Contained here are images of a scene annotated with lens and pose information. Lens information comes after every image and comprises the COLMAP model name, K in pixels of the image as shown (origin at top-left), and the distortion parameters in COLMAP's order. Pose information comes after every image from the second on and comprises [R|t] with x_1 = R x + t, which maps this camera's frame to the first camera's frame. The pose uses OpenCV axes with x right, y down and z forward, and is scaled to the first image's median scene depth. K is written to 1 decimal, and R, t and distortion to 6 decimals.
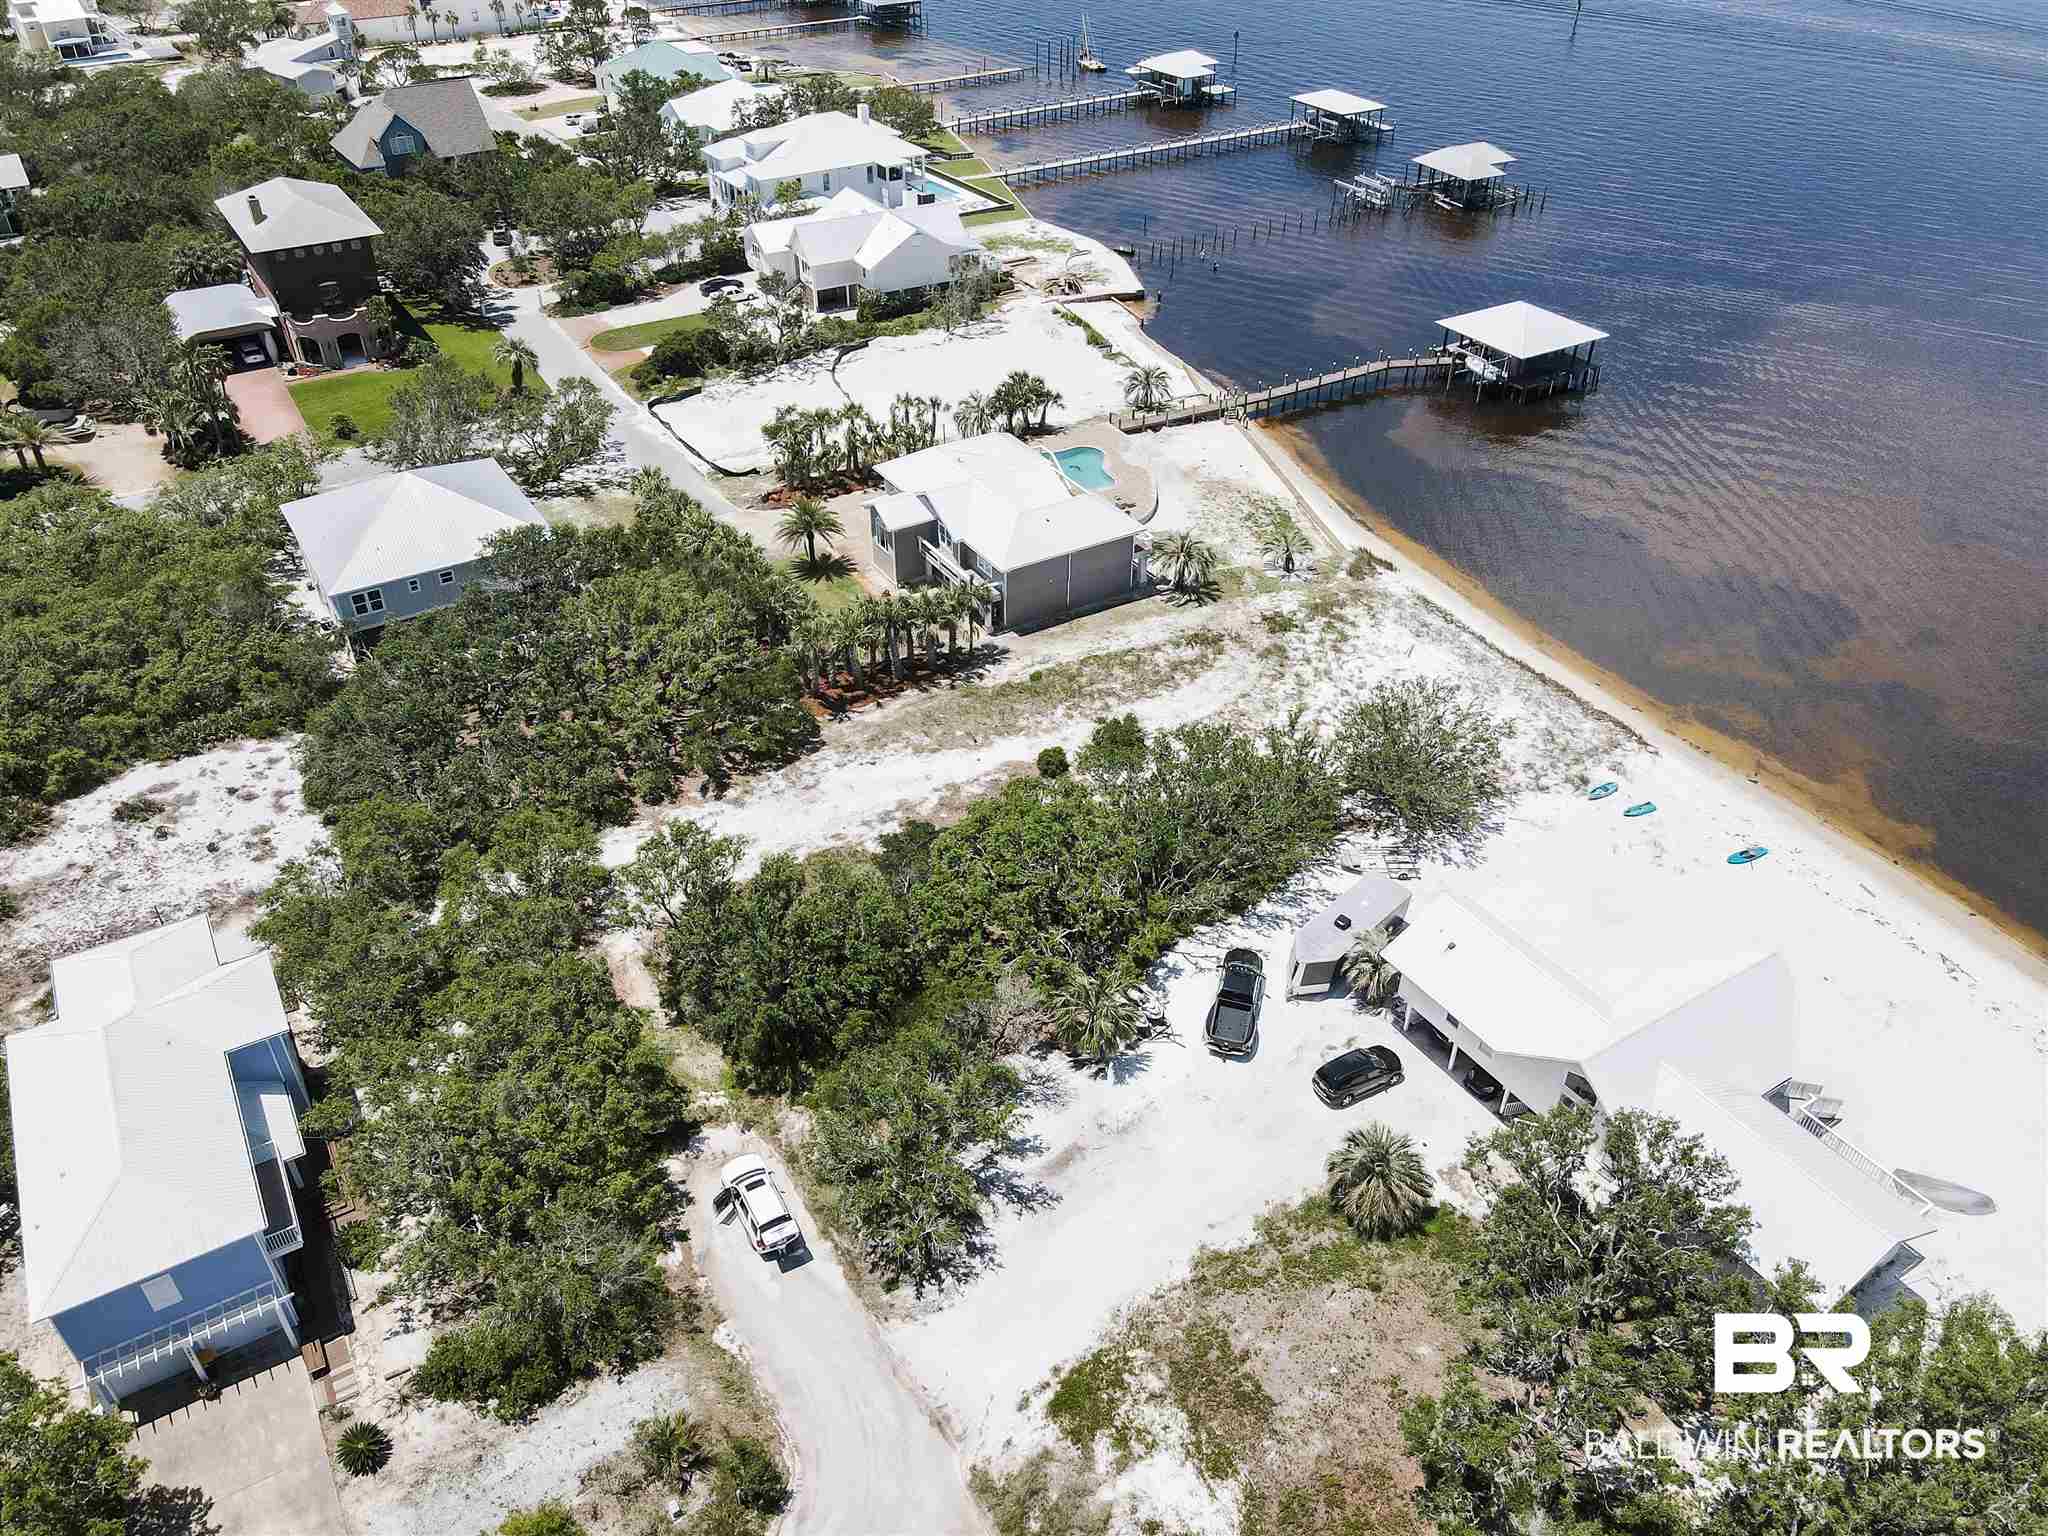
lens RADIAL K [[1501.4, 0, 1019.0], [0, 1501.4, 769.3], [0, 0, 1]] dist [0.000511, 0.029134]
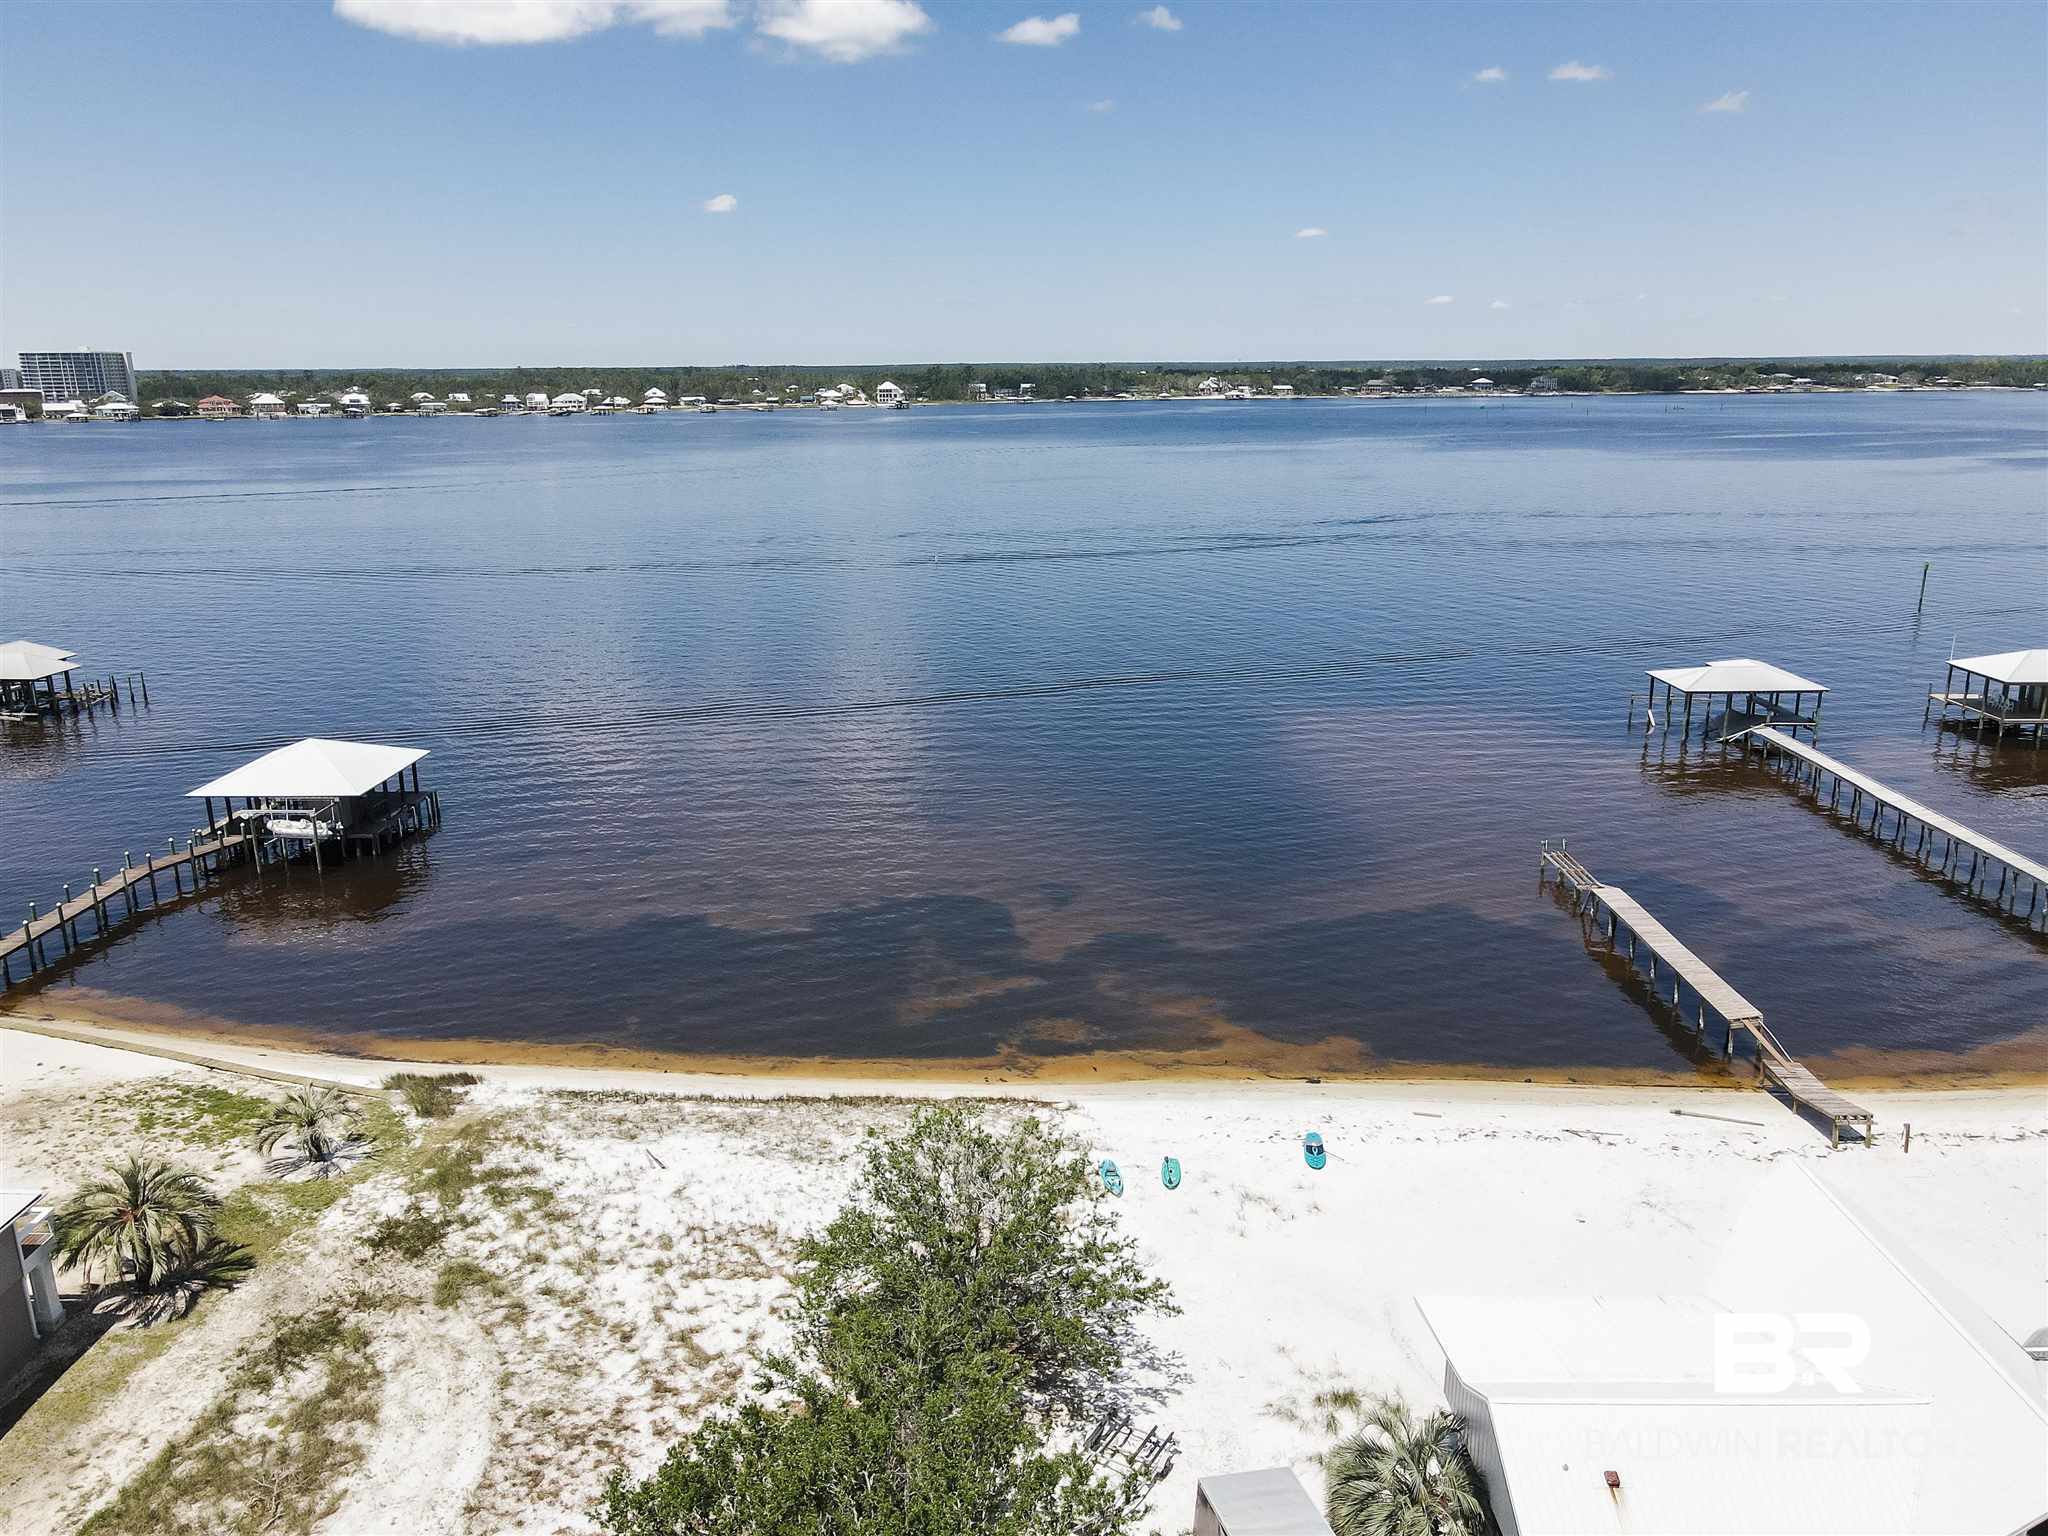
lens RADIAL K [[1501.4, 0, 1019.0], [0, 1501.4, 769.3], [0, 0, 1]] dist [0.000511, 0.029134]
pose [[0.531977, -0.226636, 0.815866, -0.087714], [0.507363, 0.856717, -0.092837, -0.075260], [-0.677926, 0.463327, 0.570740, 0.466843]]
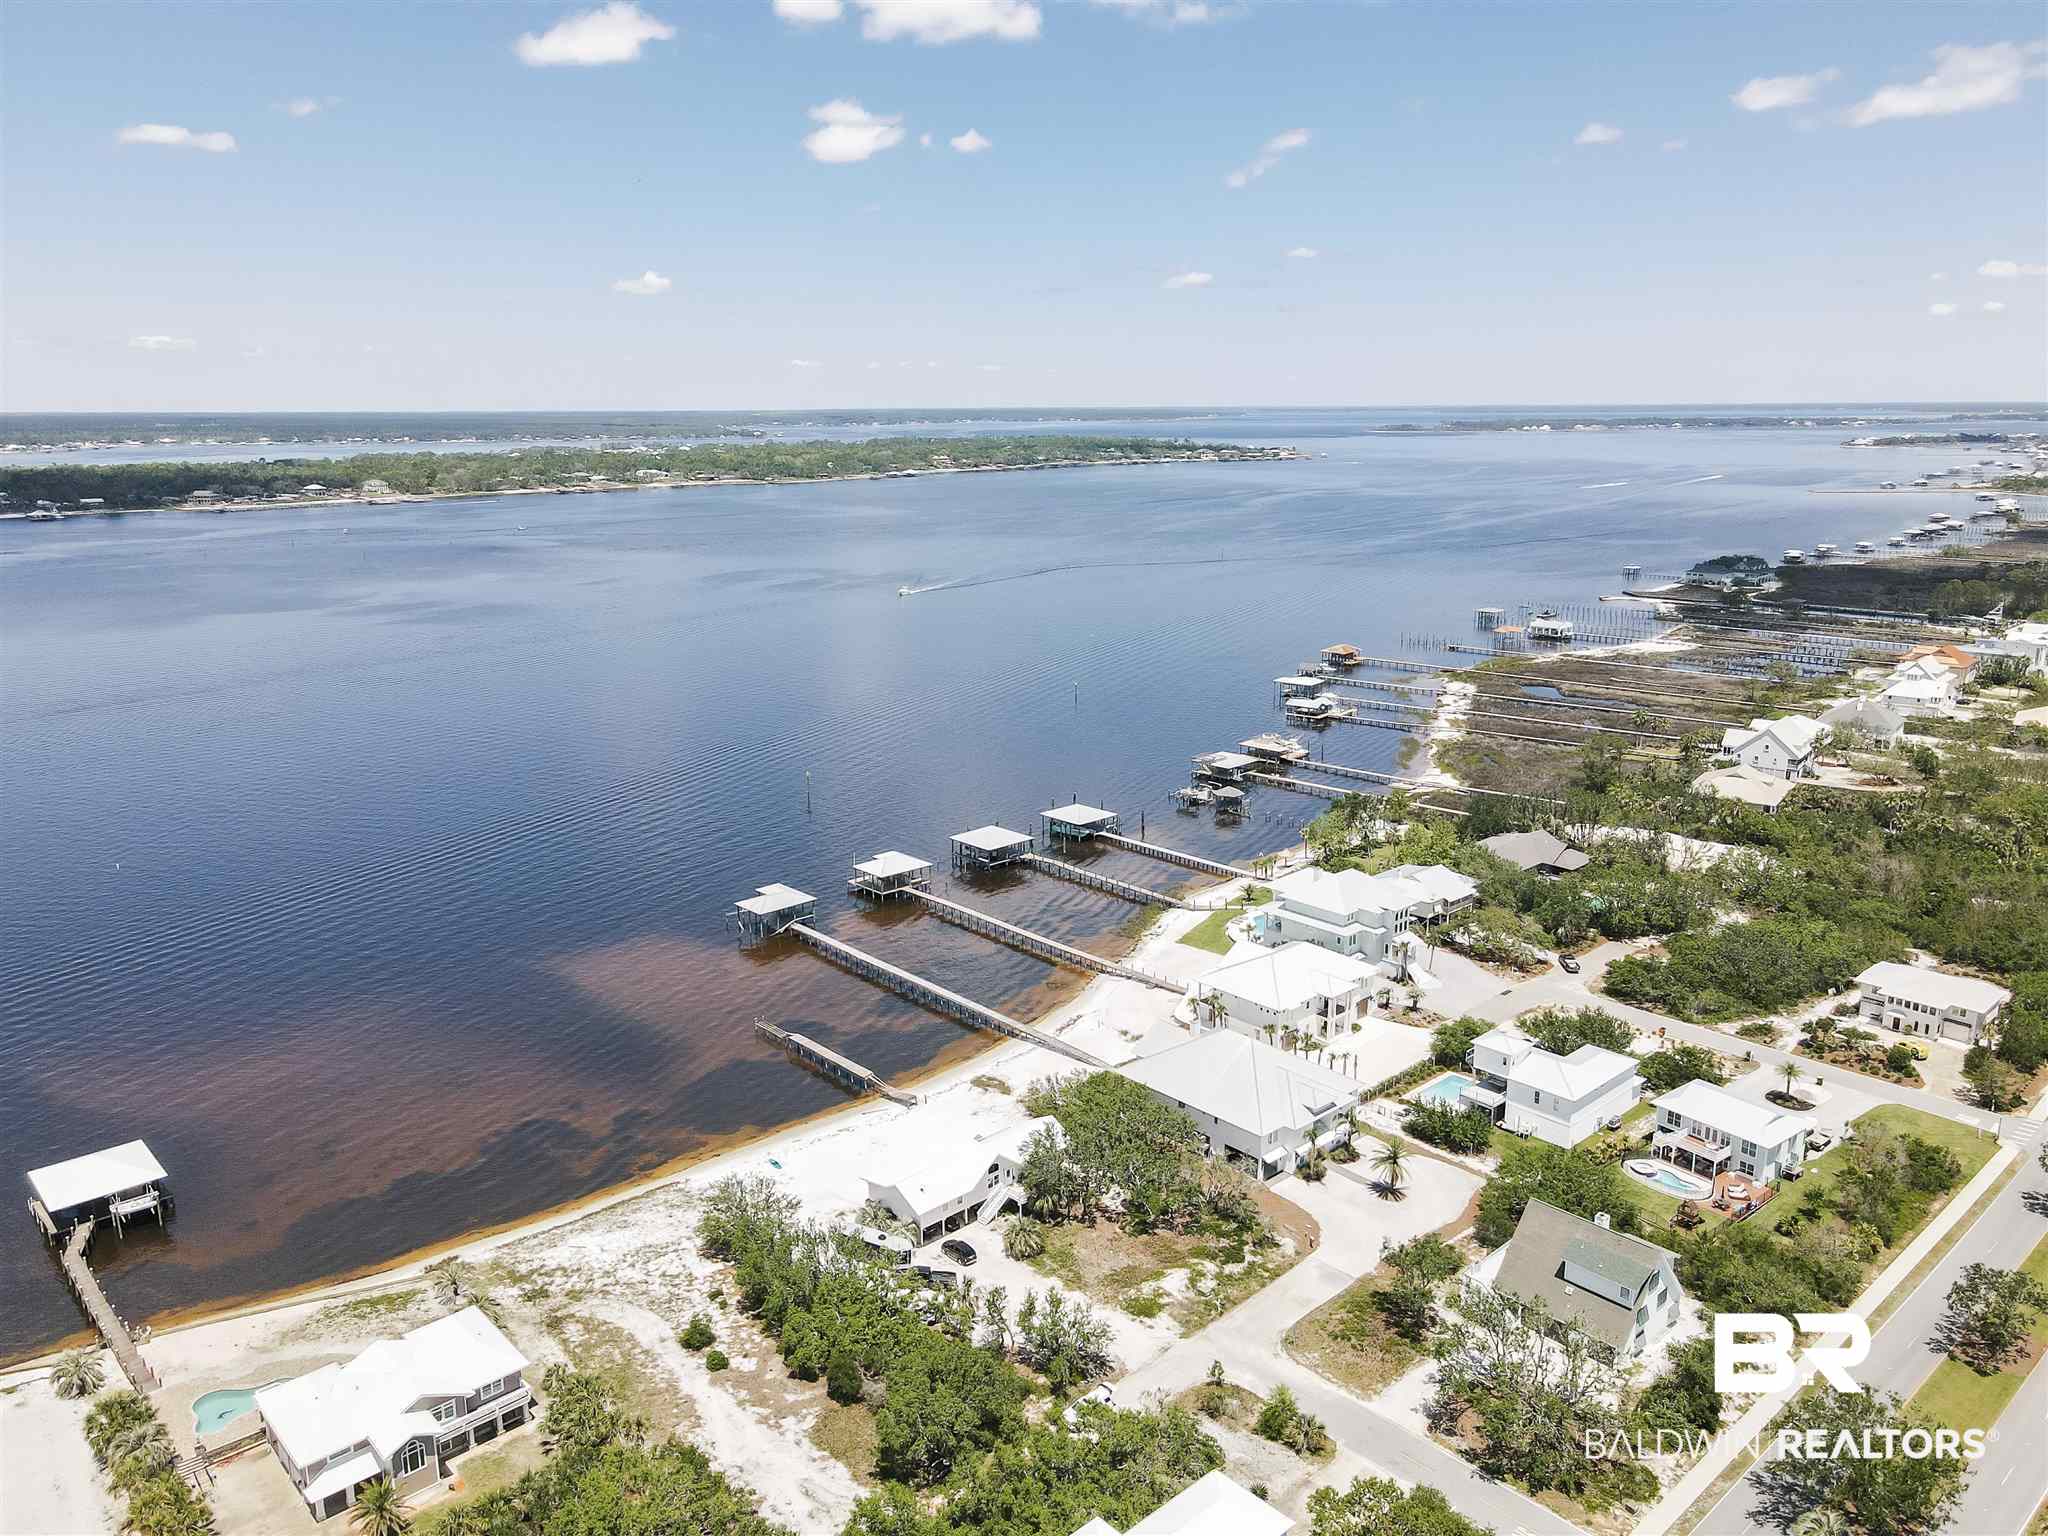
lens RADIAL K [[1485.5, 0, 1021.6], [0, 1485.5, 817.8], [0, 0, 1]] dist [0.010273, 0.008281]
pose [[-0.192990, -0.264770, 0.944803, -1.060778], [0.583403, 0.743246, 0.327455, -0.586953], [-0.788921, 0.614396, 0.011028, 0.315156]]
